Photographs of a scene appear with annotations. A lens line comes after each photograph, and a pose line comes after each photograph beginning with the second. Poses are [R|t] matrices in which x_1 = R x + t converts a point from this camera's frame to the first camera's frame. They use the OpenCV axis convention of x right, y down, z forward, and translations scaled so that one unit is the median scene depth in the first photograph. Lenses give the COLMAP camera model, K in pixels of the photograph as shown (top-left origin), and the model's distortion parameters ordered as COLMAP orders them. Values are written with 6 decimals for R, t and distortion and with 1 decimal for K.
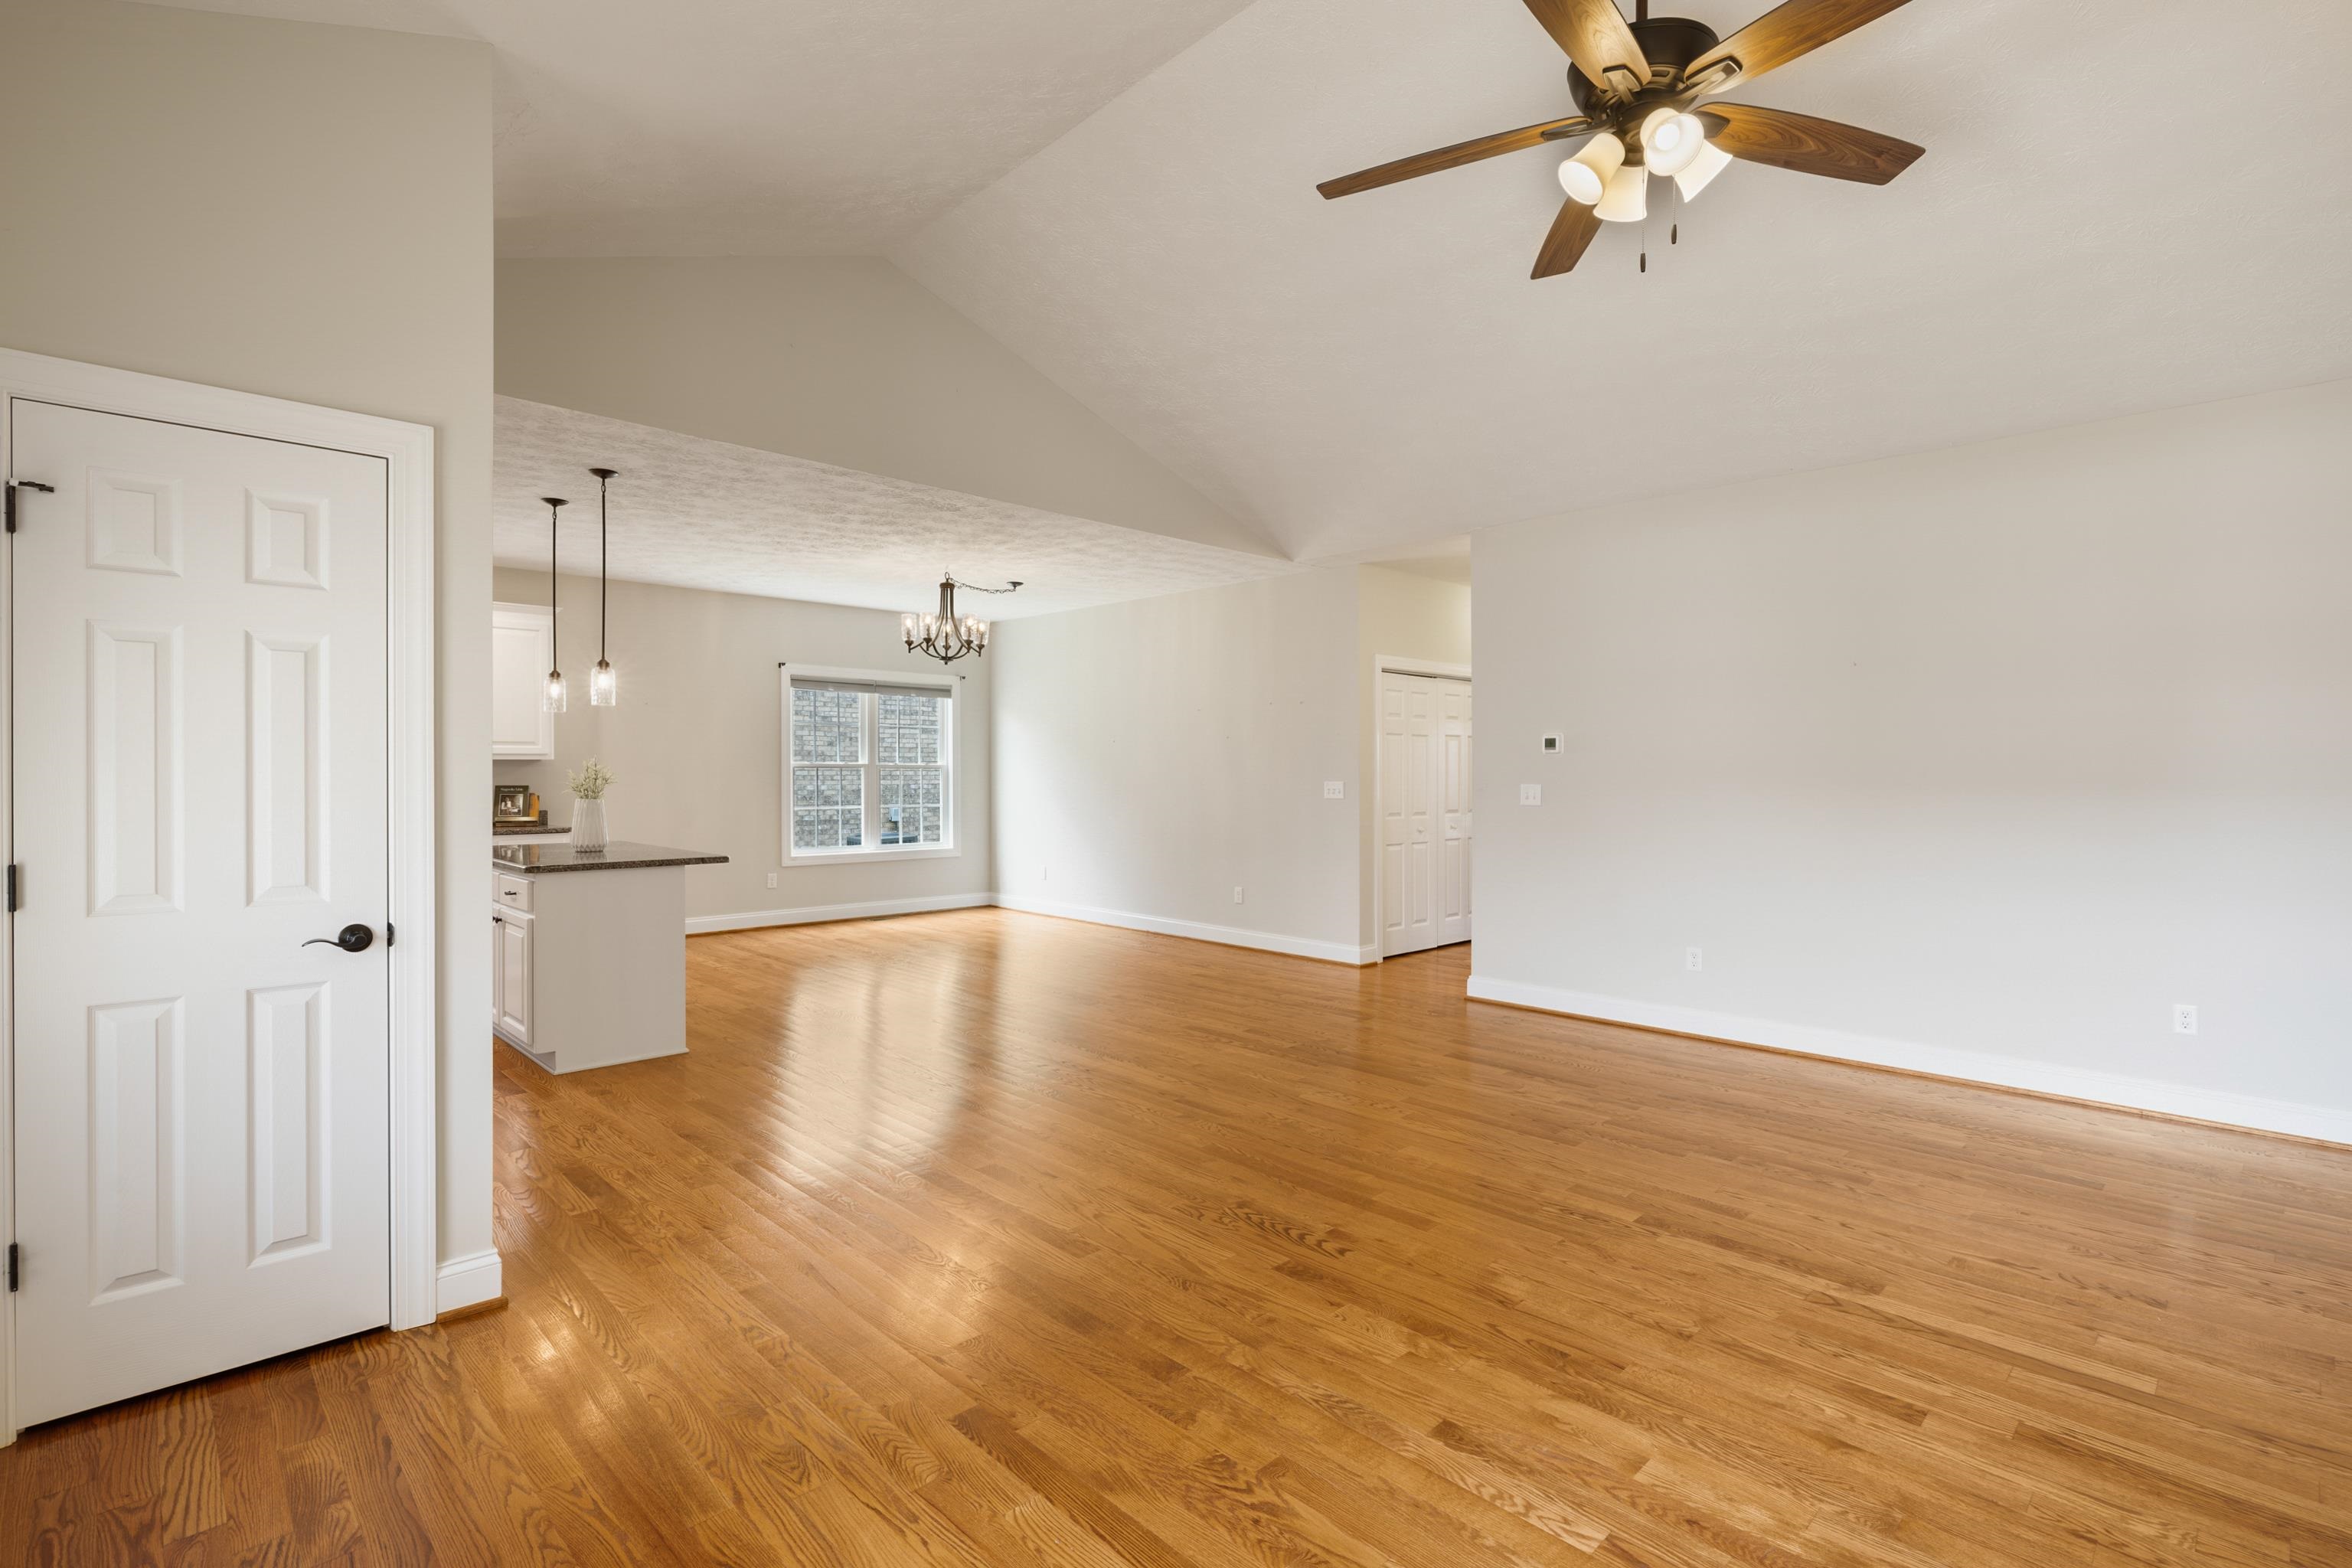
lens RADIAL K [[1101.7, 0, 1176.0], [0, 1101.7, 784.0], [0, 0, 1]] dist [-0.003386, 0.000167]
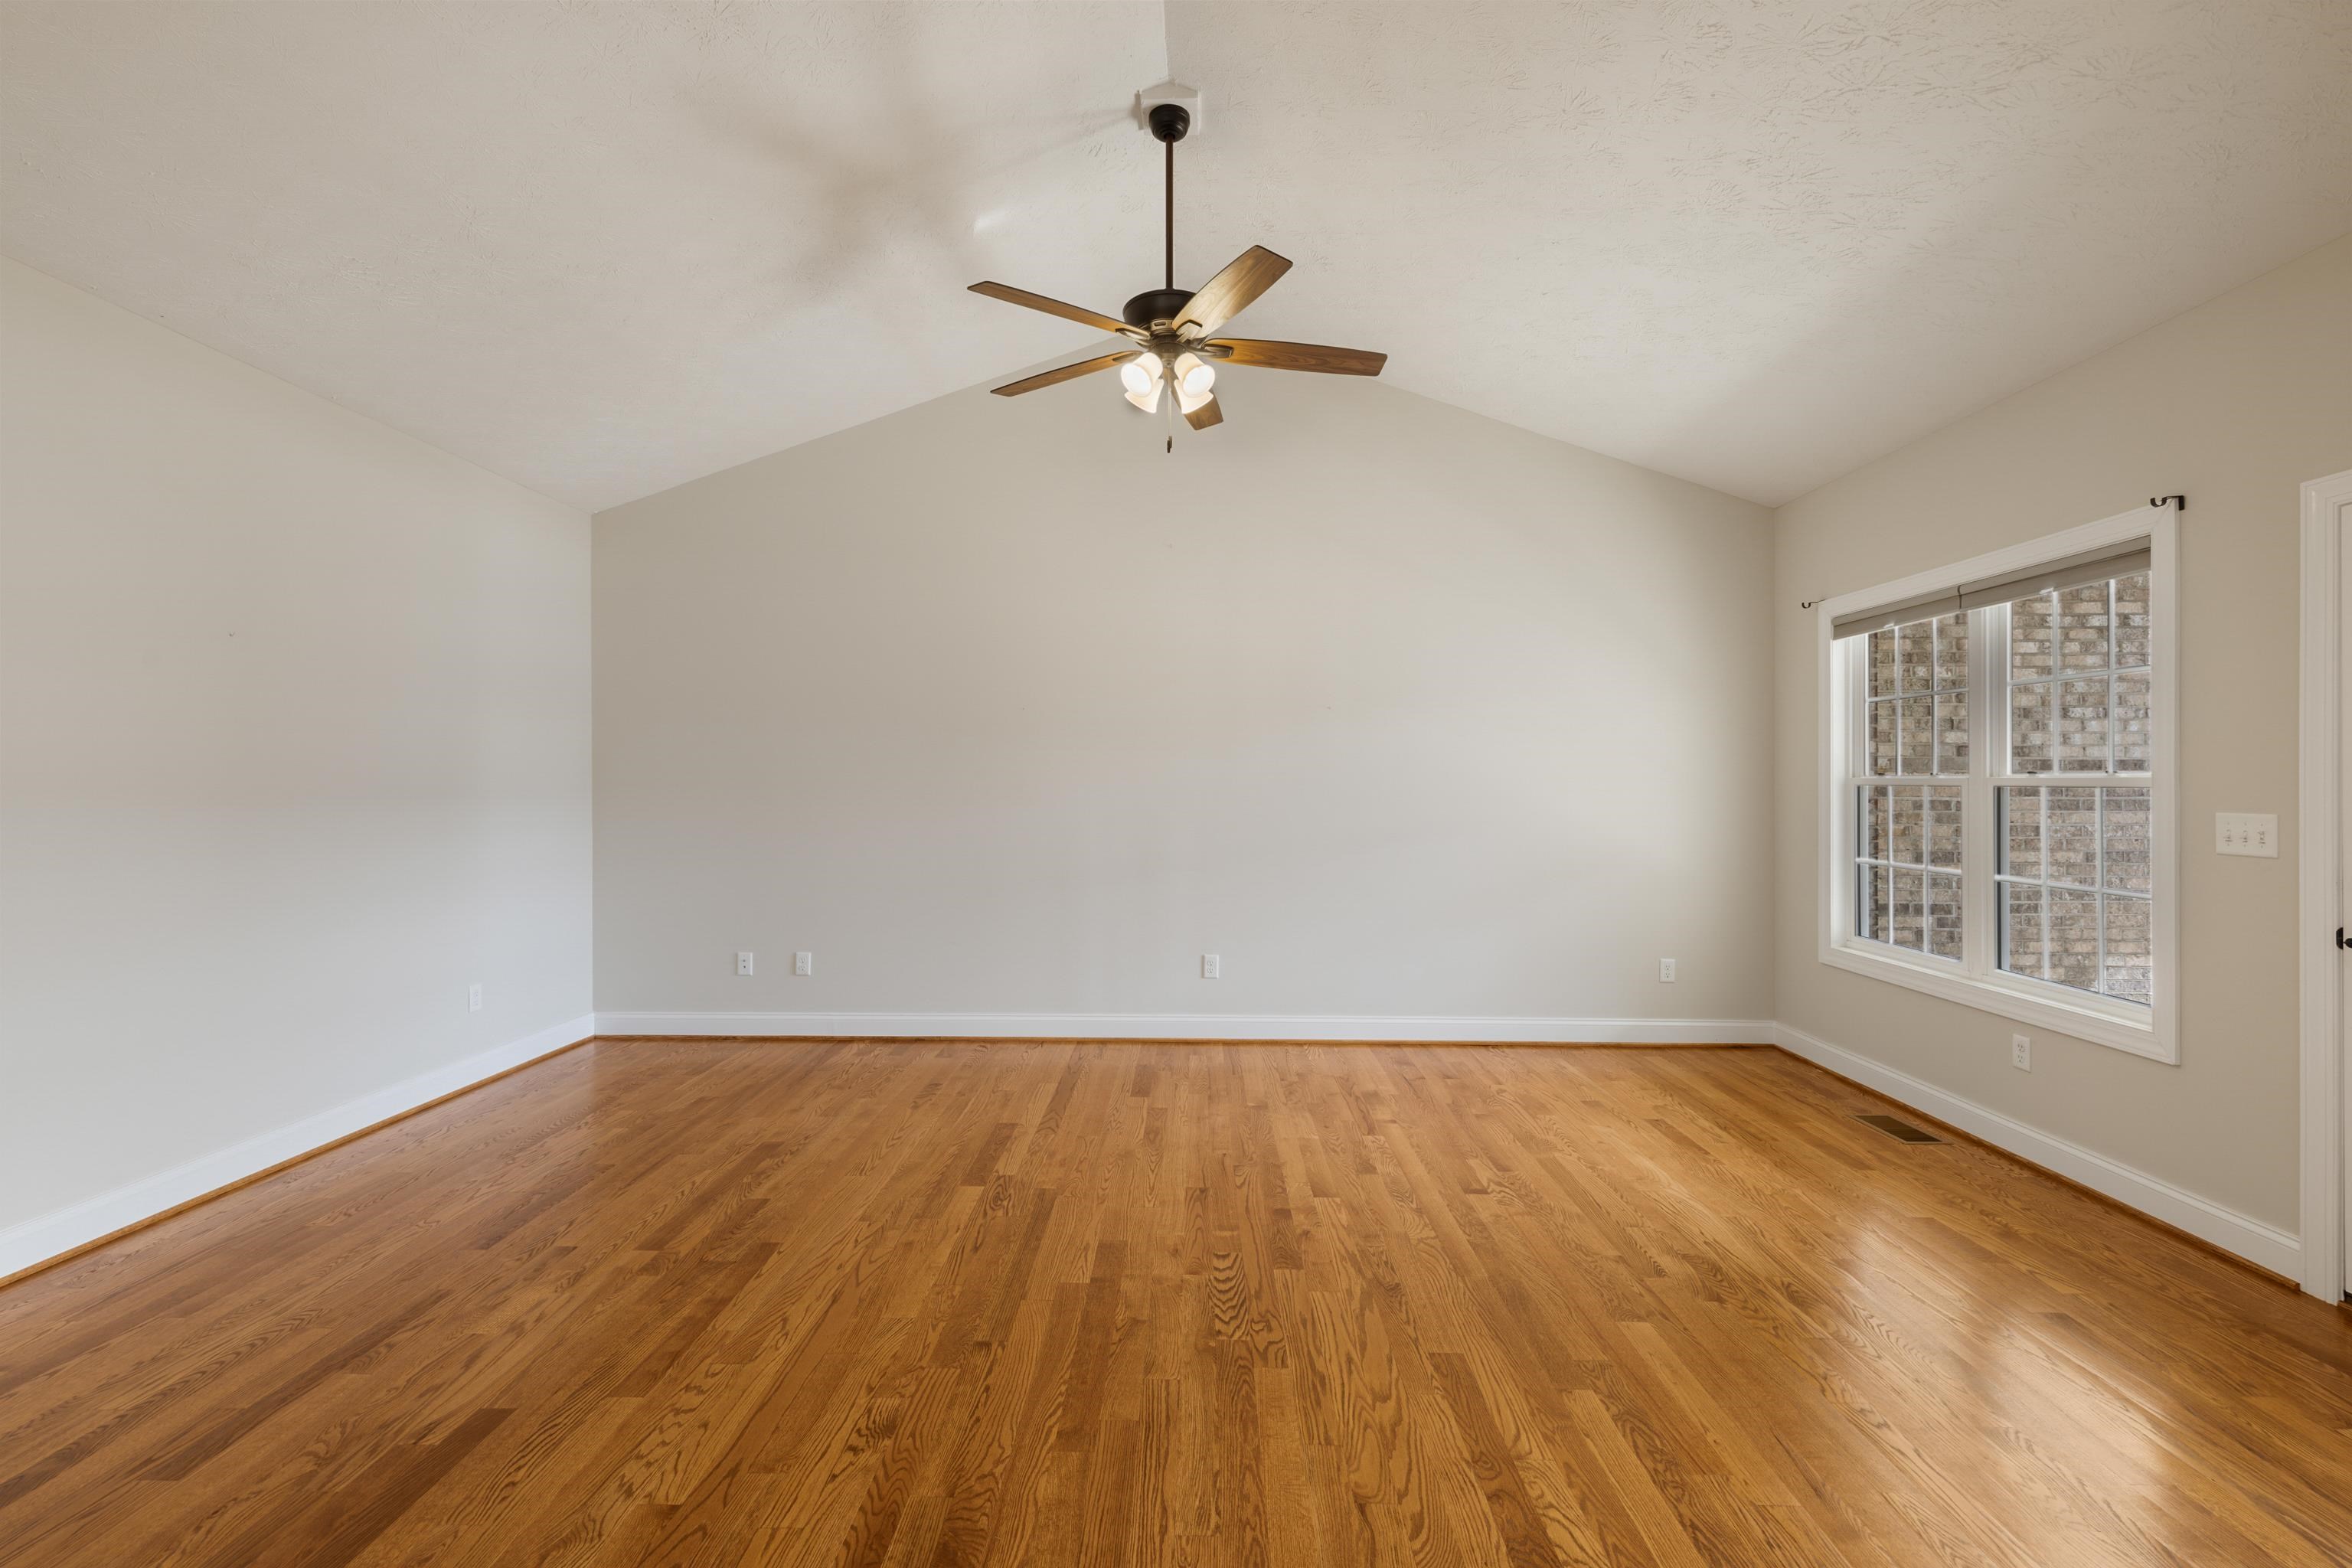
lens RADIAL K [[1001.2, 0, 1178.0], [0, 1001.2, 793.3], [0, 0, 1]] dist [0.001528, 0.000492]
pose [[-0.700592, -0.011550, 0.713469, -0.254578], [0.005695, 0.999747, 0.021776, -0.014403], [-0.713540, 0.019320, -0.700348, 0.887704]]
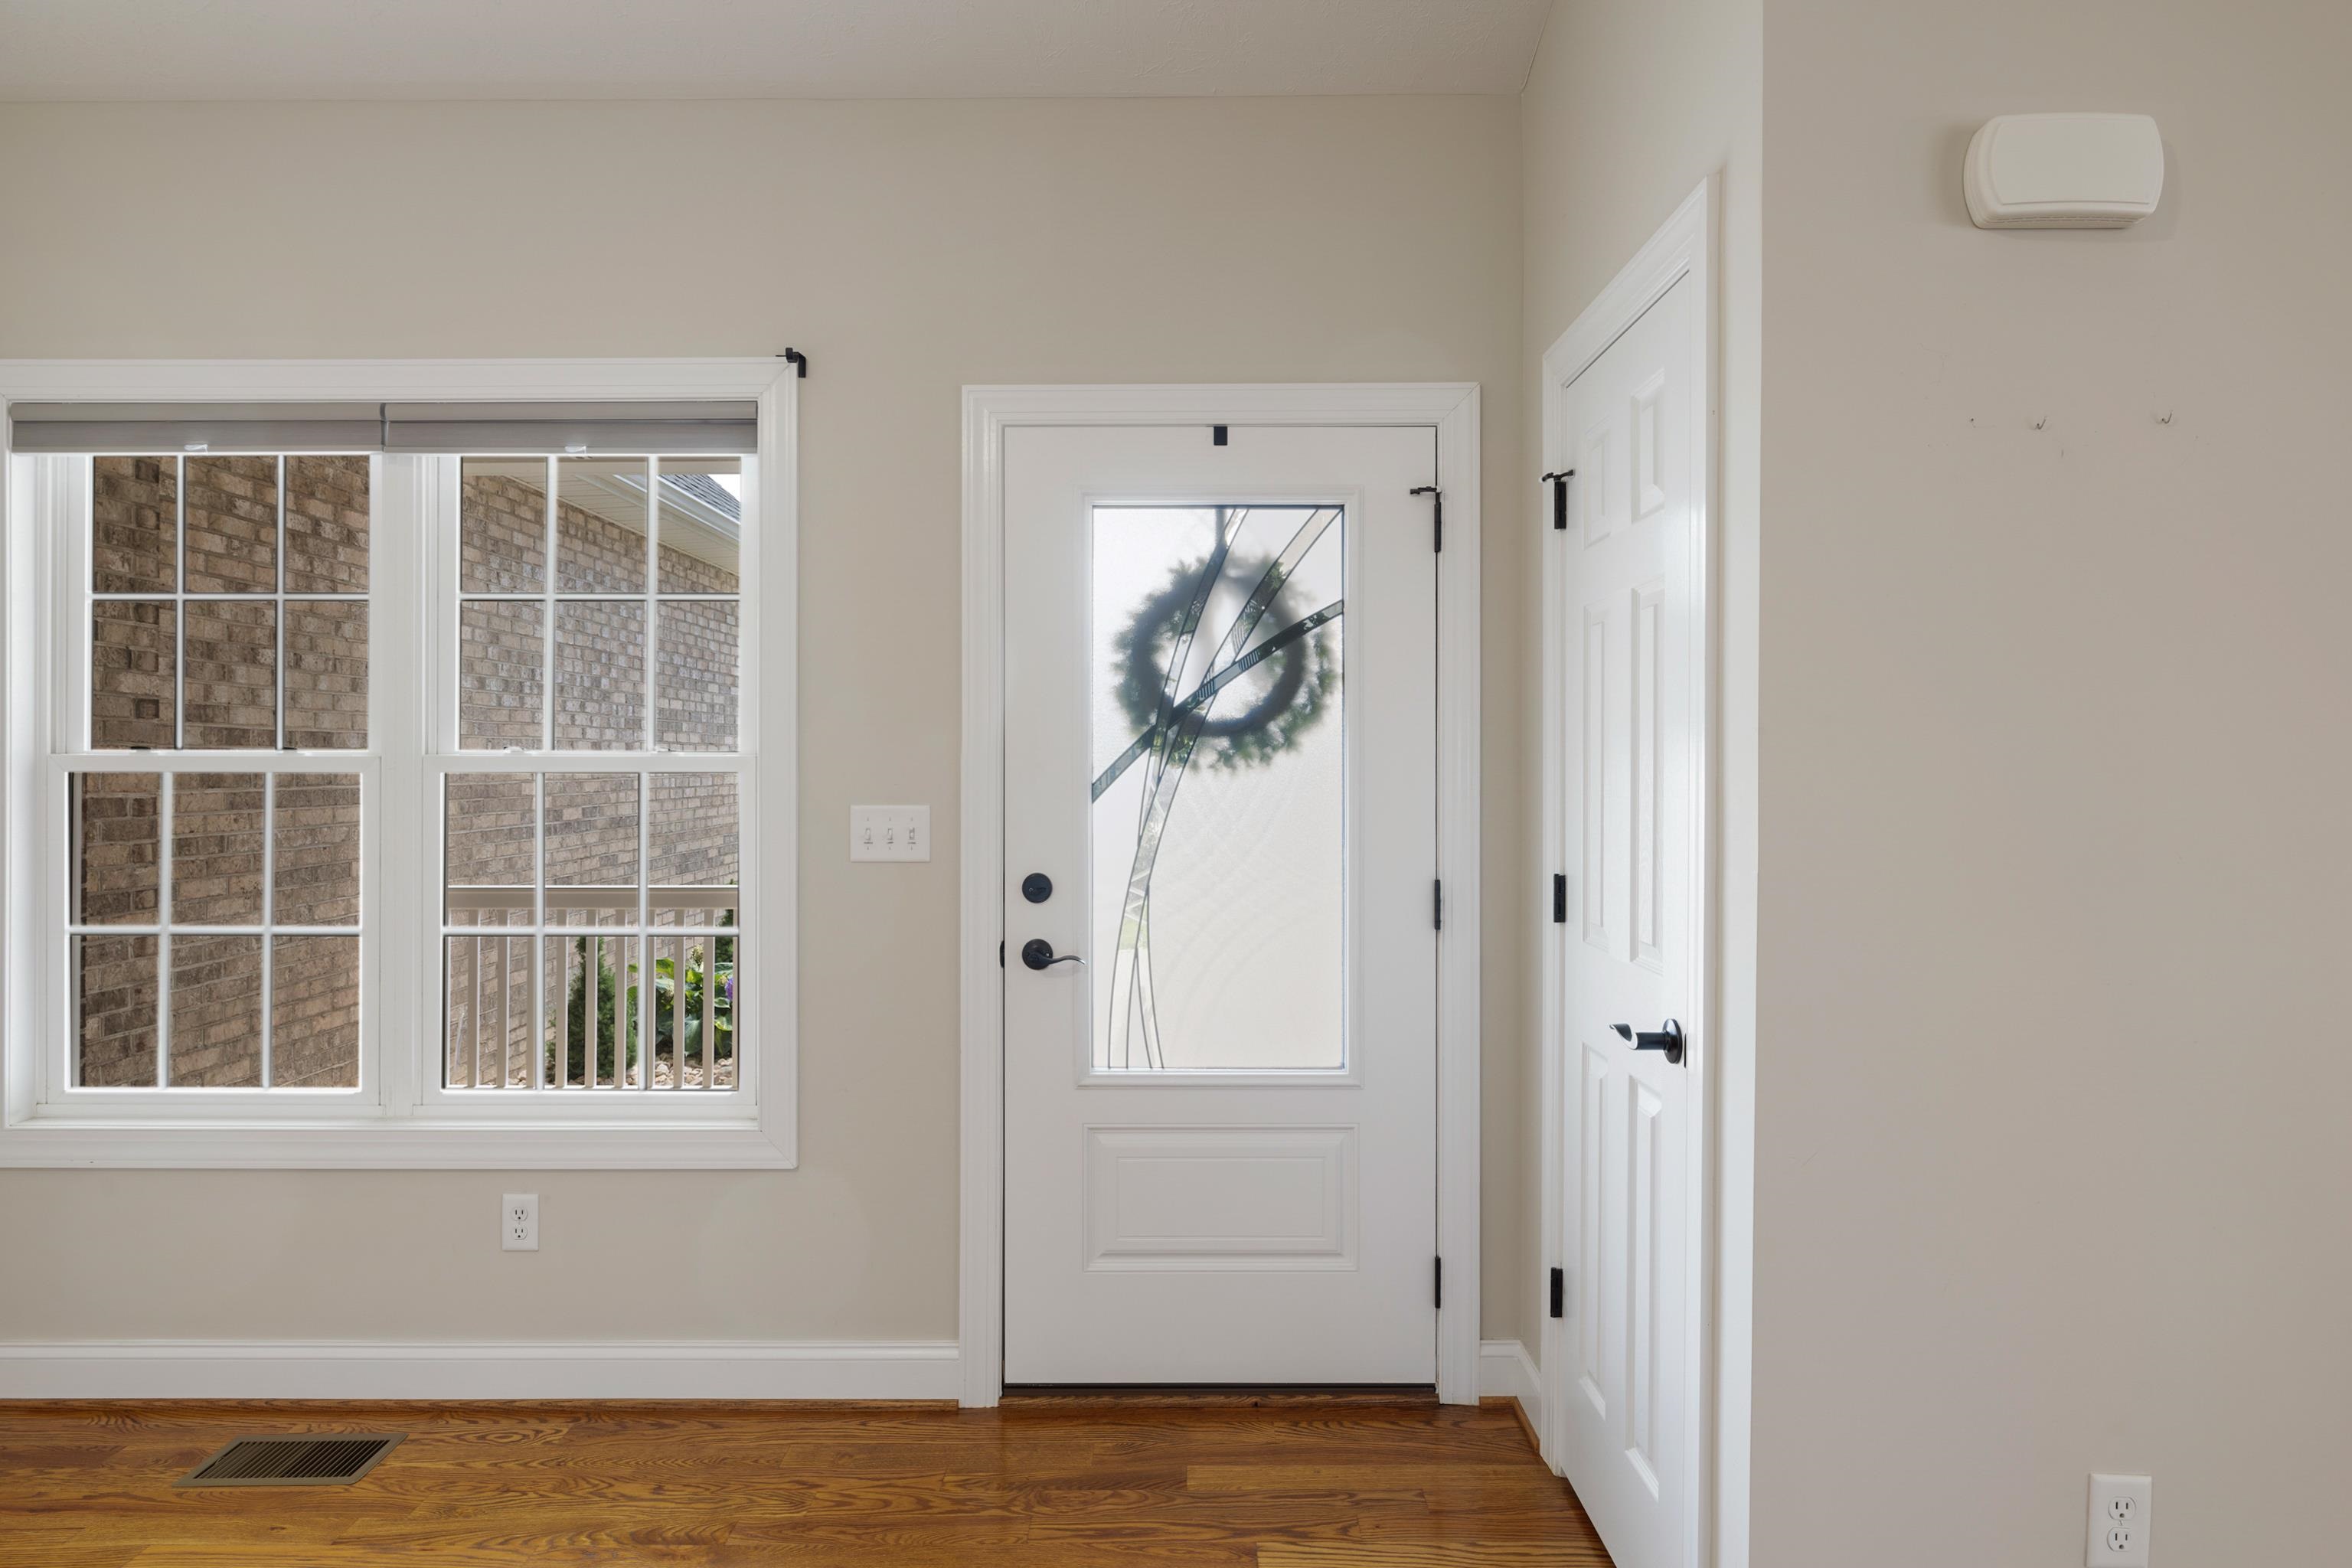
lens RADIAL K [[1312.8, 0, 1181.3], [0, 1312.8, 763.7], [0, 0, 1]] dist [-0.001057, 0.000848]
pose [[-0.700480, -0.003884, -0.713661, -0.002666], [-0.009961, 0.999941, 0.004335, -0.009354], [0.713602, 0.010145, -0.700477, 0.586054]]
